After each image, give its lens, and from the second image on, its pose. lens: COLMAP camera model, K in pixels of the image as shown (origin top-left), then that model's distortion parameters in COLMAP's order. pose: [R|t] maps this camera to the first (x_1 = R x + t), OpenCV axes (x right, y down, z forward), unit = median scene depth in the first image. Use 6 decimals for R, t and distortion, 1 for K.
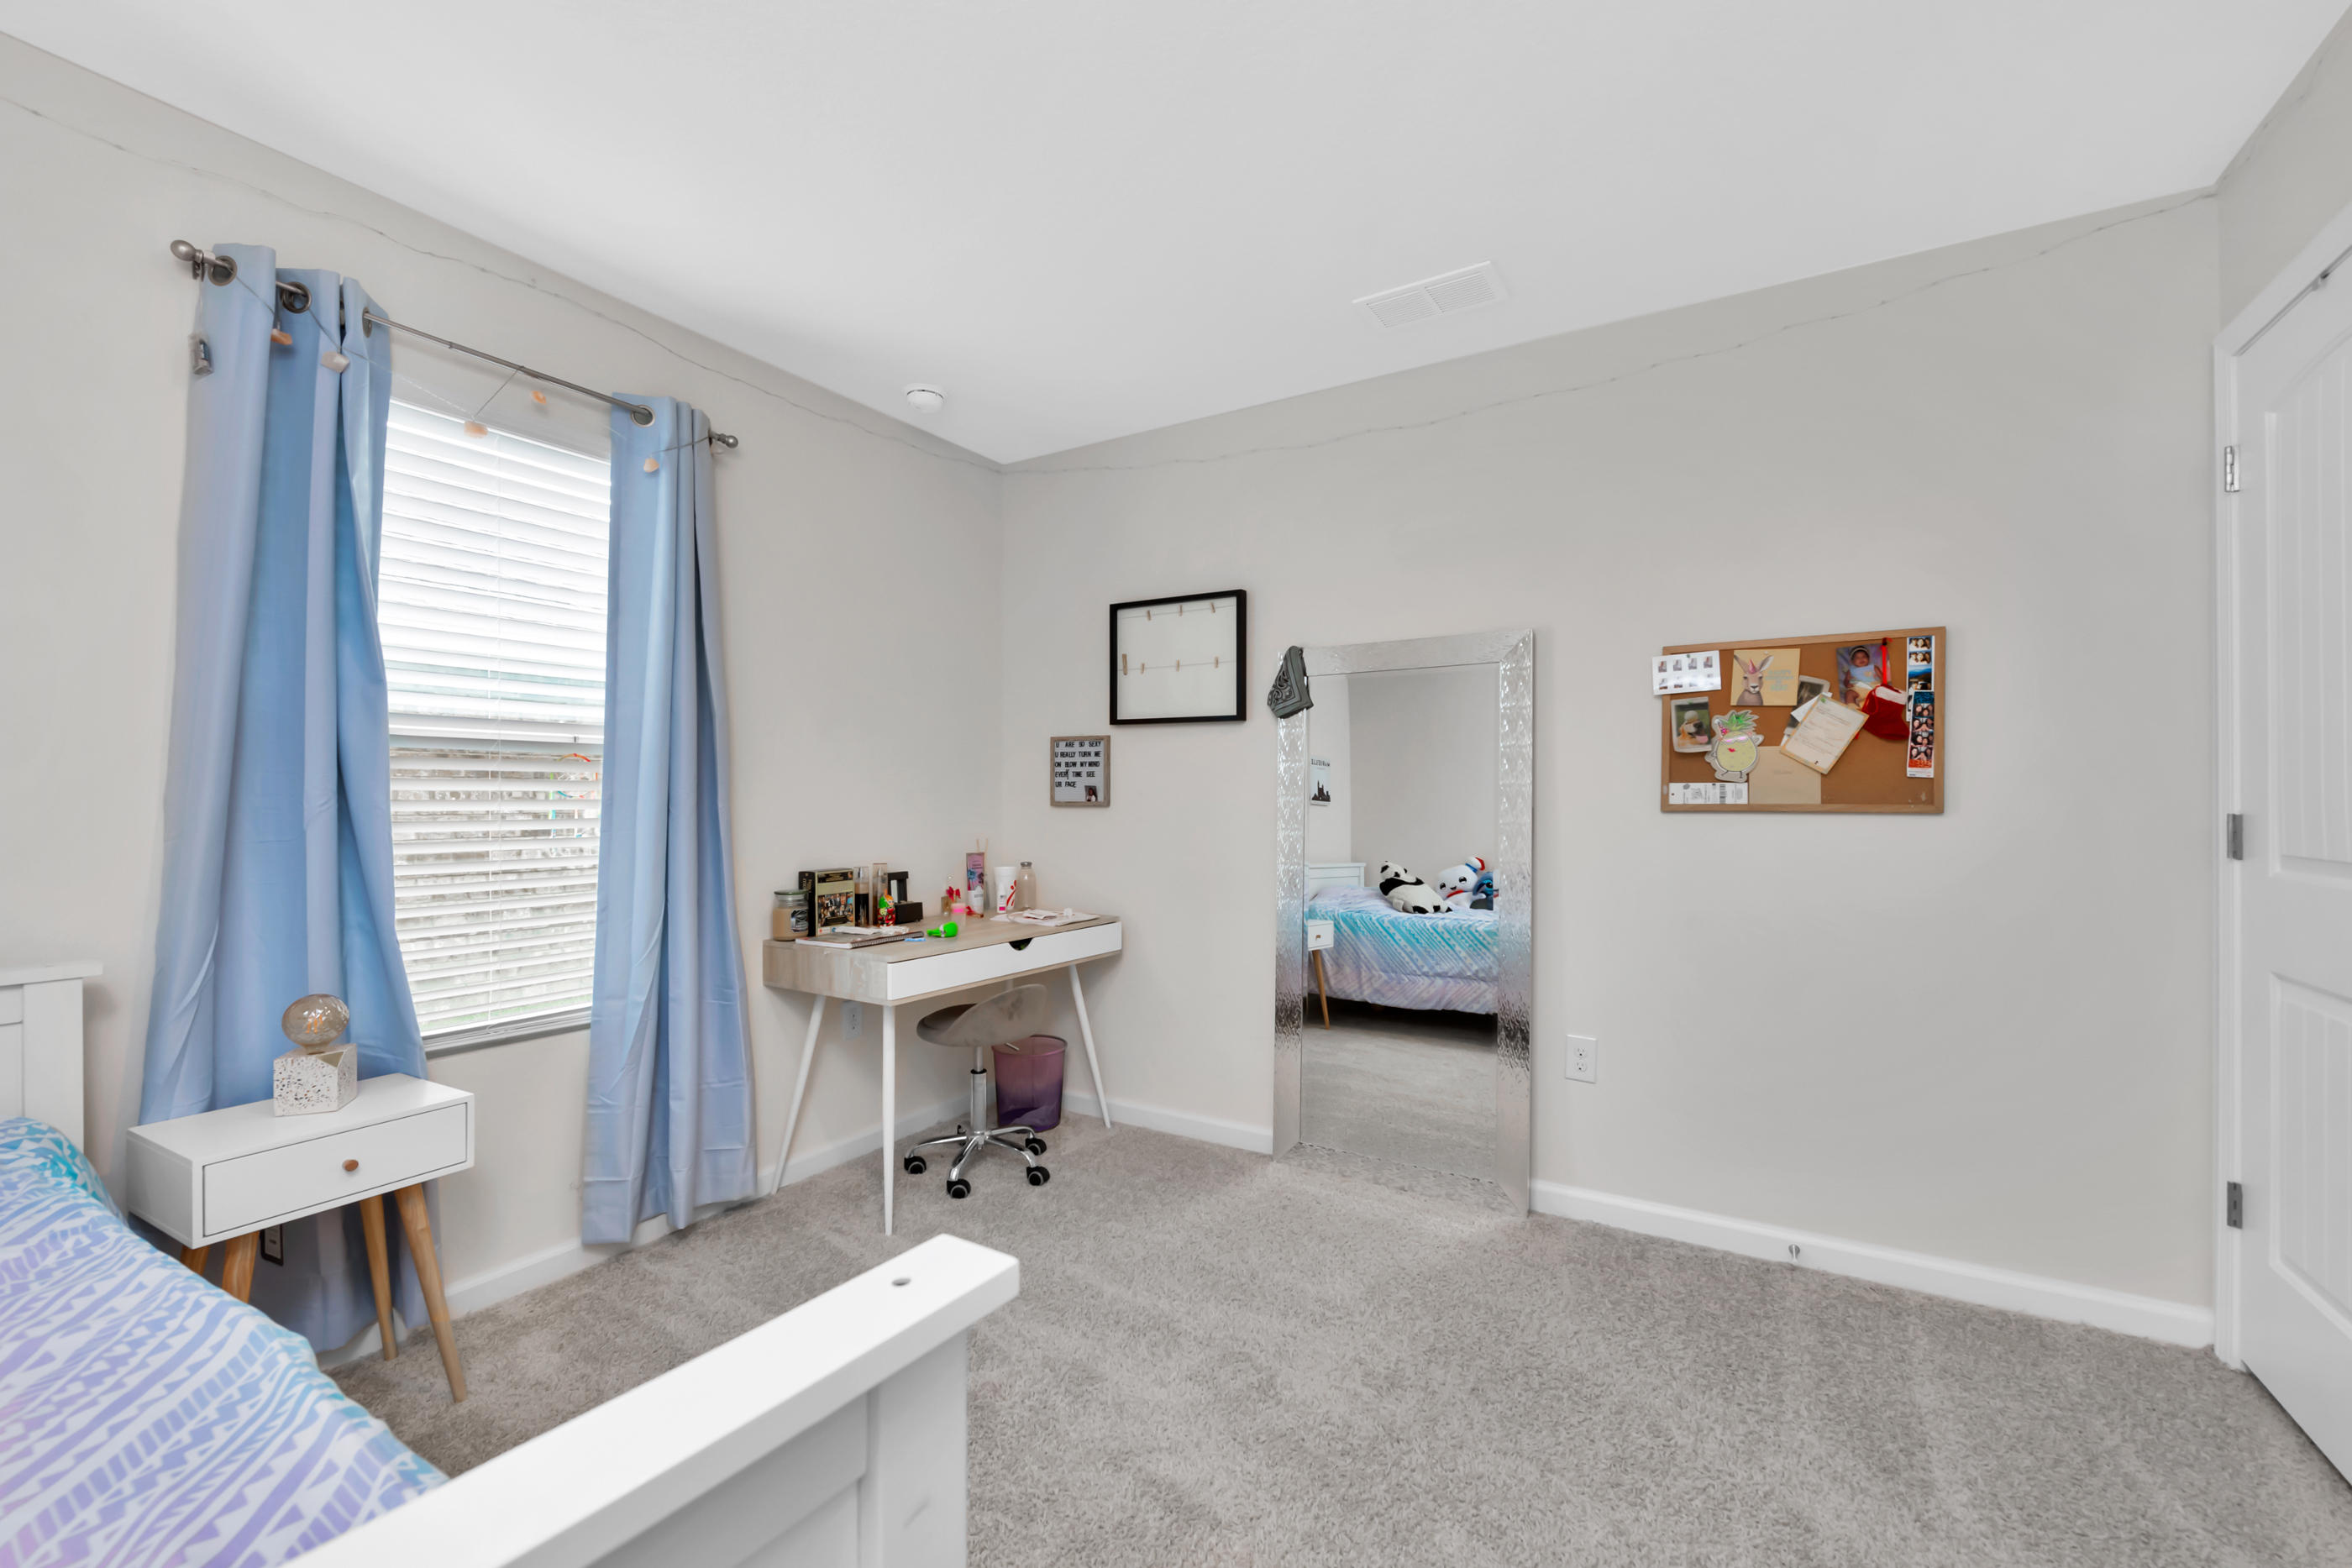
lens RADIAL K [[950.2, 0, 1170.8], [0, 950.2, 804.0], [0, 0, 1]] dist [-0.002014, -0.000840]
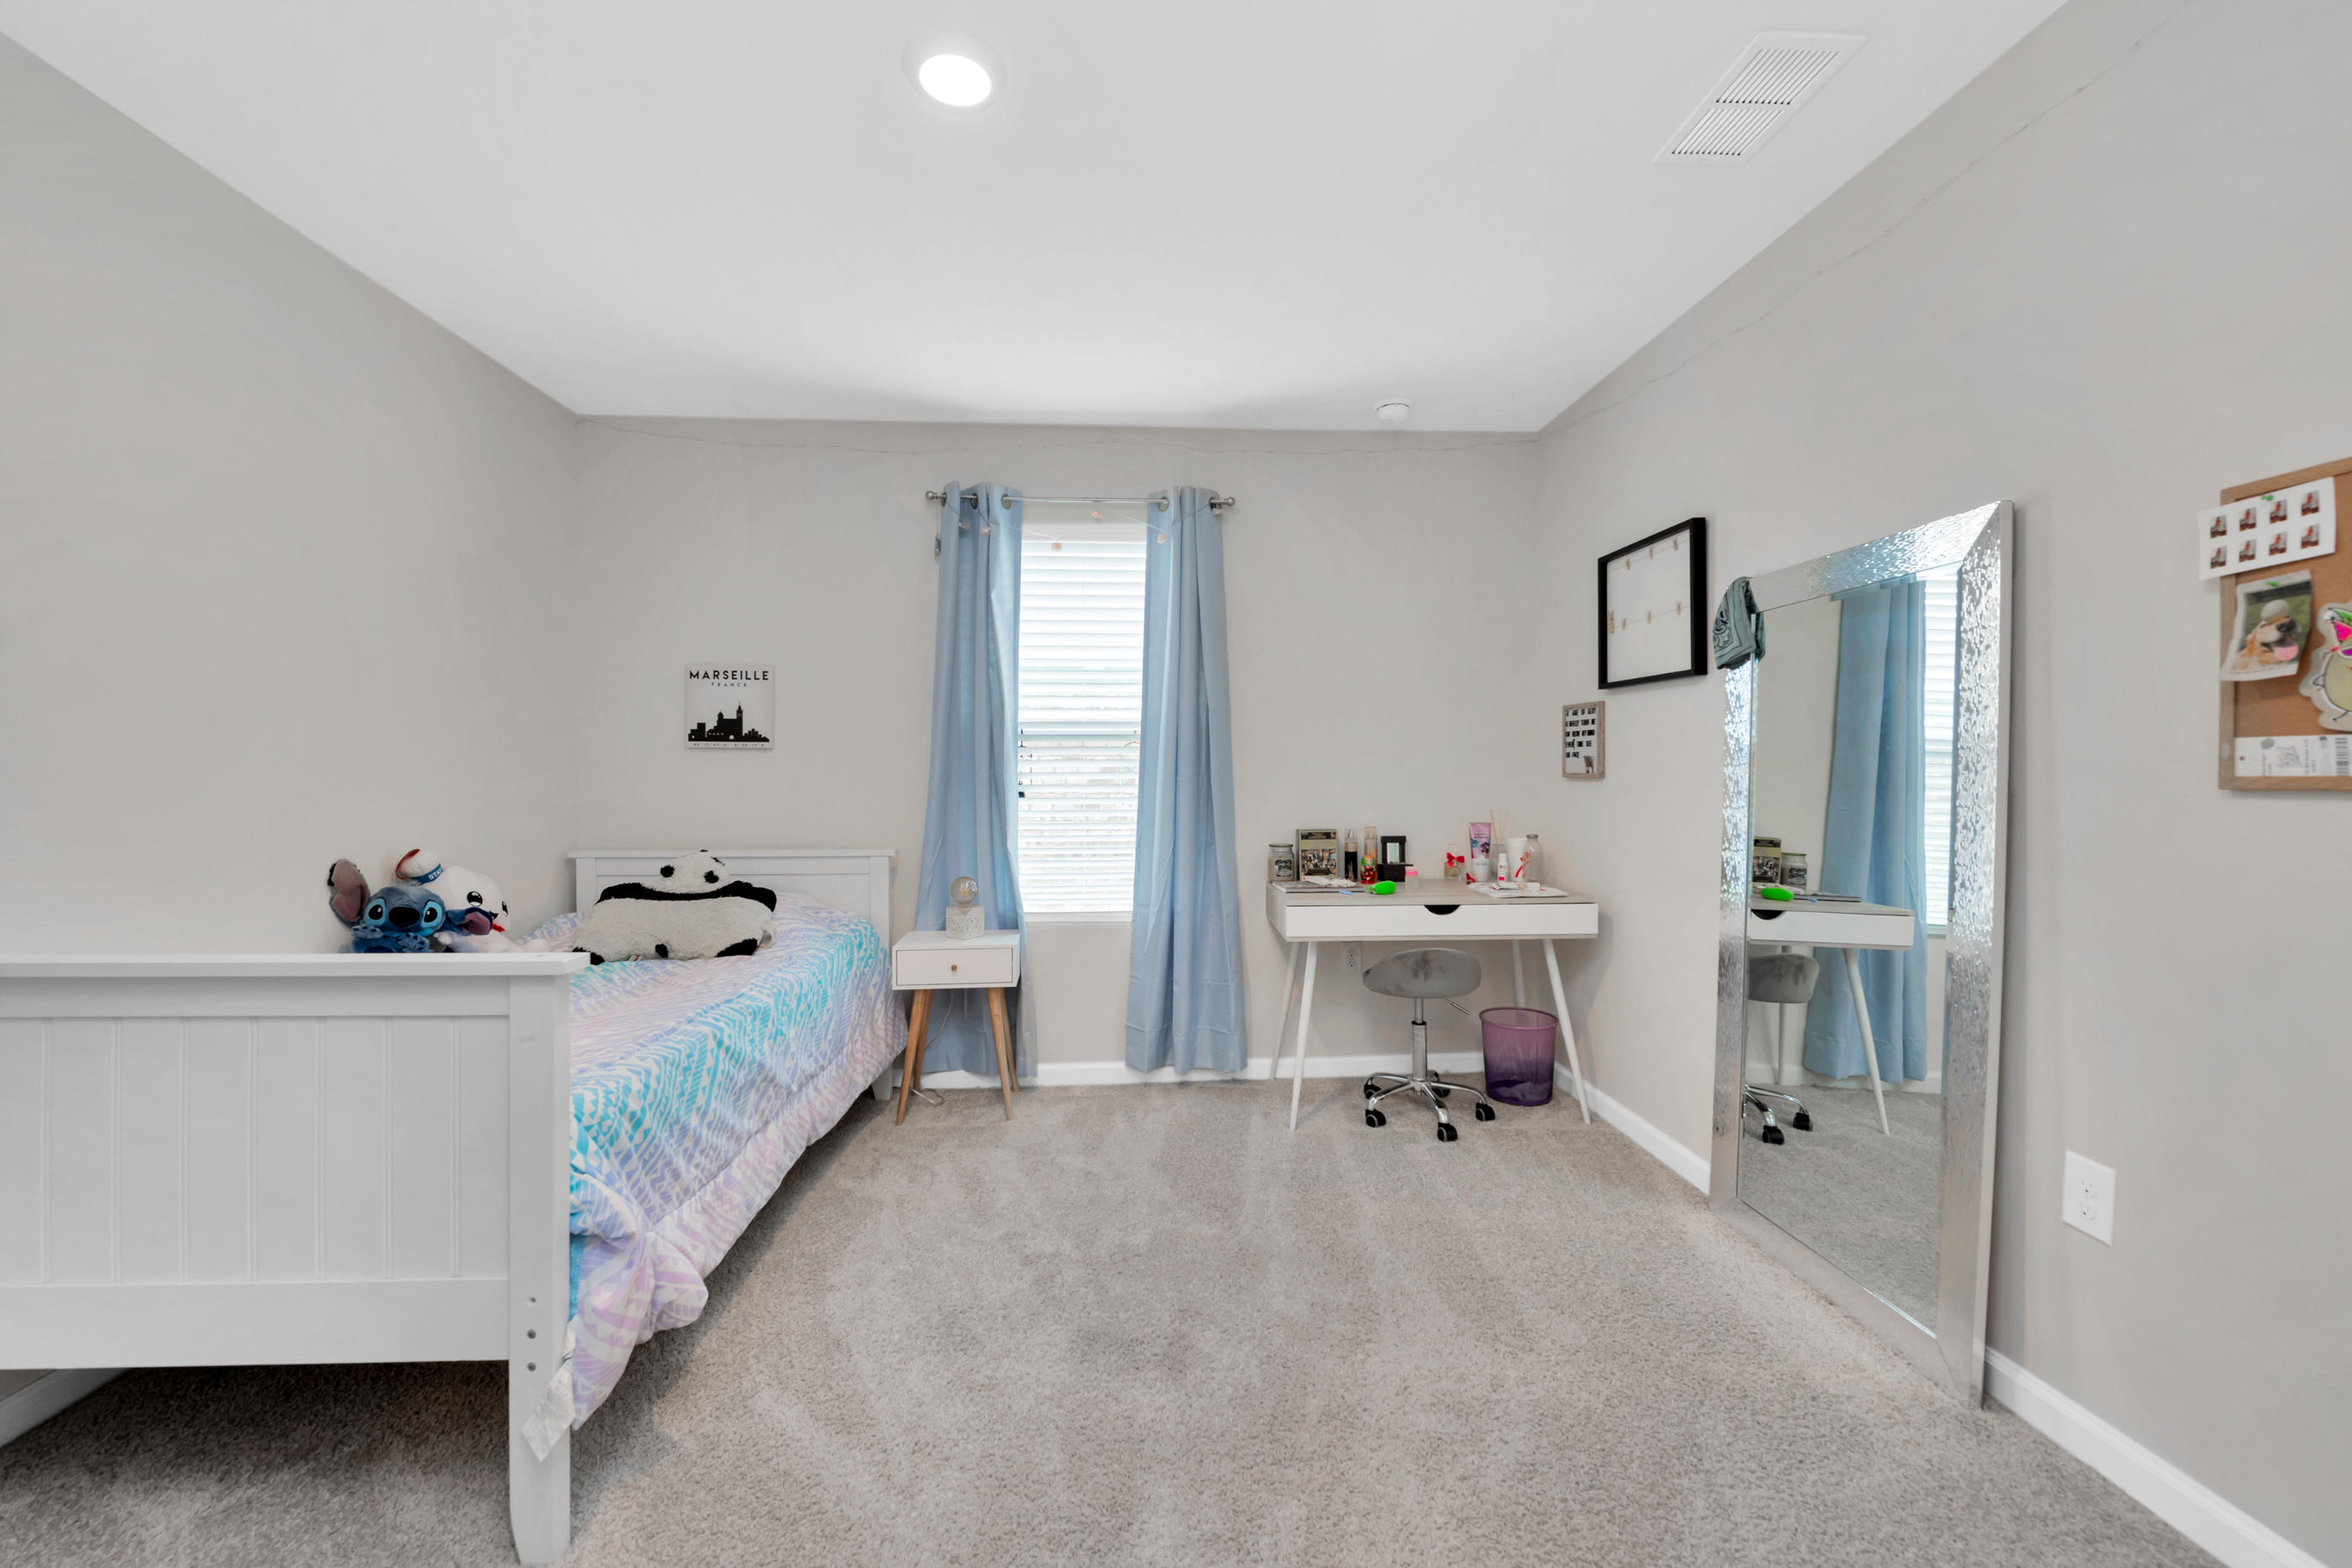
lens RADIAL K [[950.2, 0, 1197.1], [0, 950.2, 783.4], [0, 0, 1]] dist [-0.002014, -0.000840]
pose [[0.580654, 0.008110, -0.814110, 0.549114], [-0.002154, 0.999962, 0.008425, 0.000693], [0.814148, -0.003138, 0.580649, 0.176977]]
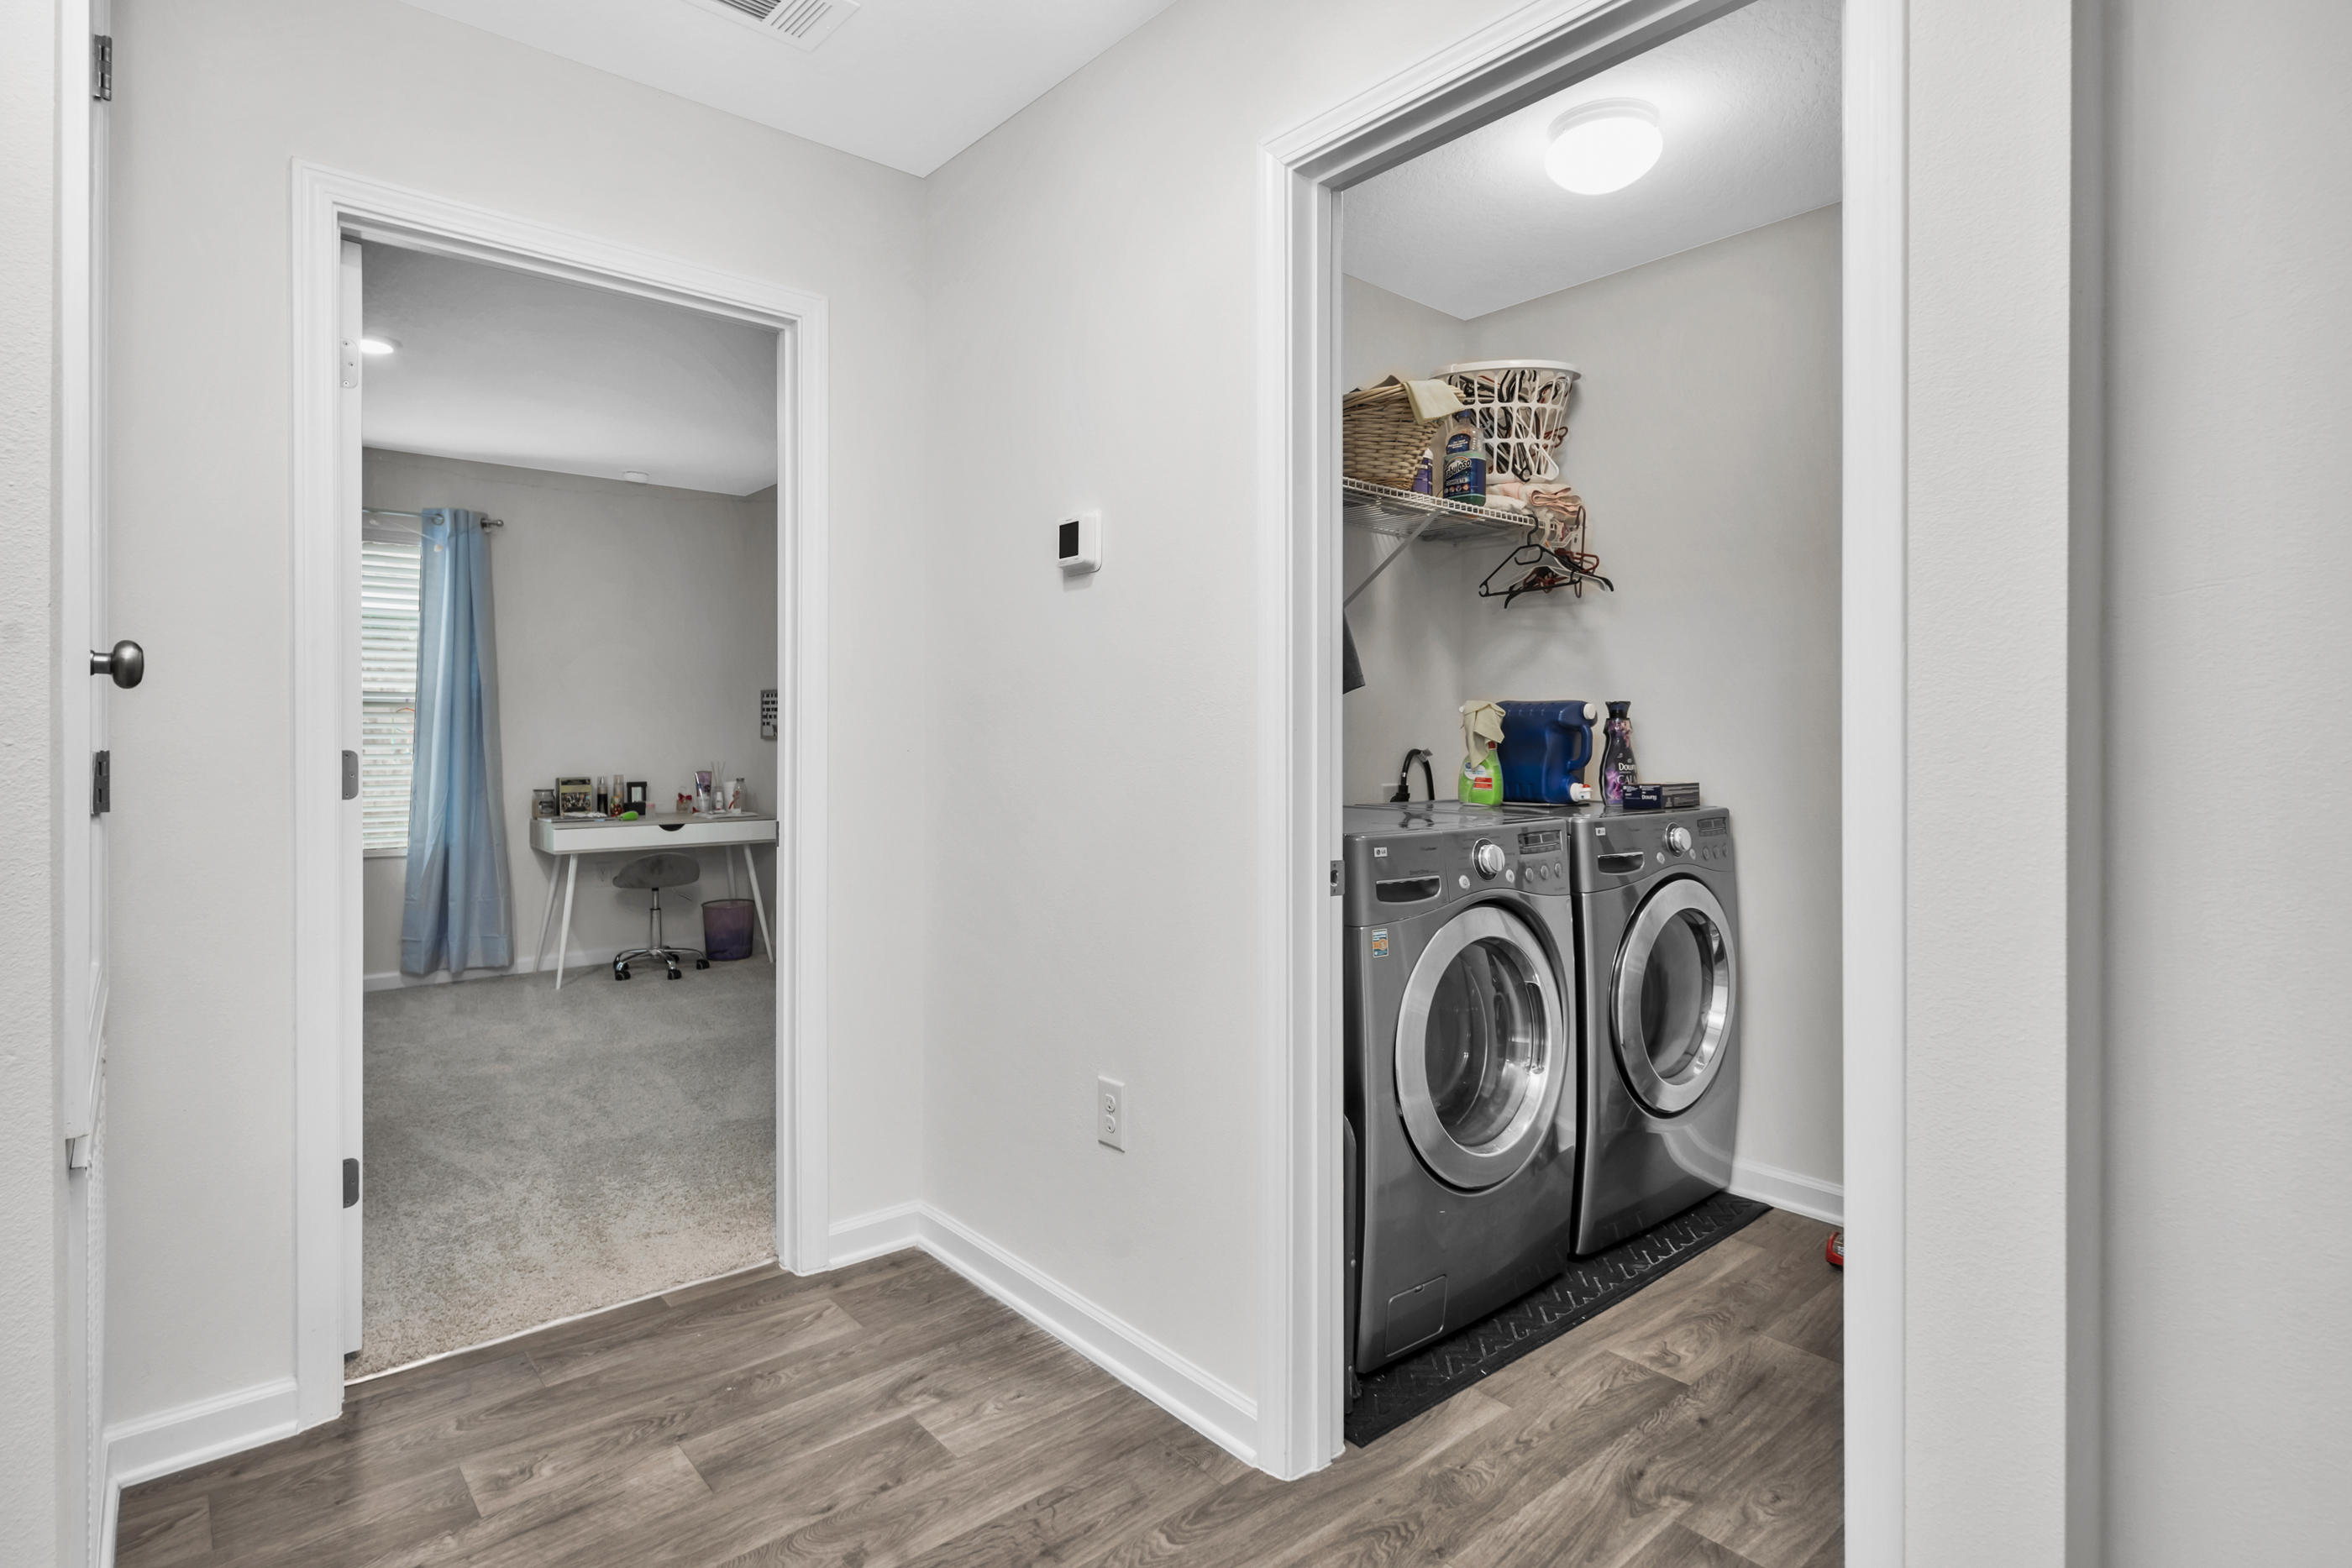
lens RADIAL K [[1168.3, 0, 1174.4], [0, 1168.3, 752.0], [0, 0, 1]] dist [-0.005537, -0.002405]
pose [[0.946869, 0.003368, -0.321602, 1.256976], [-0.002259, 0.999990, 0.003823, 0.016978], [0.321612, -0.002893, 0.946867, -0.546972]]
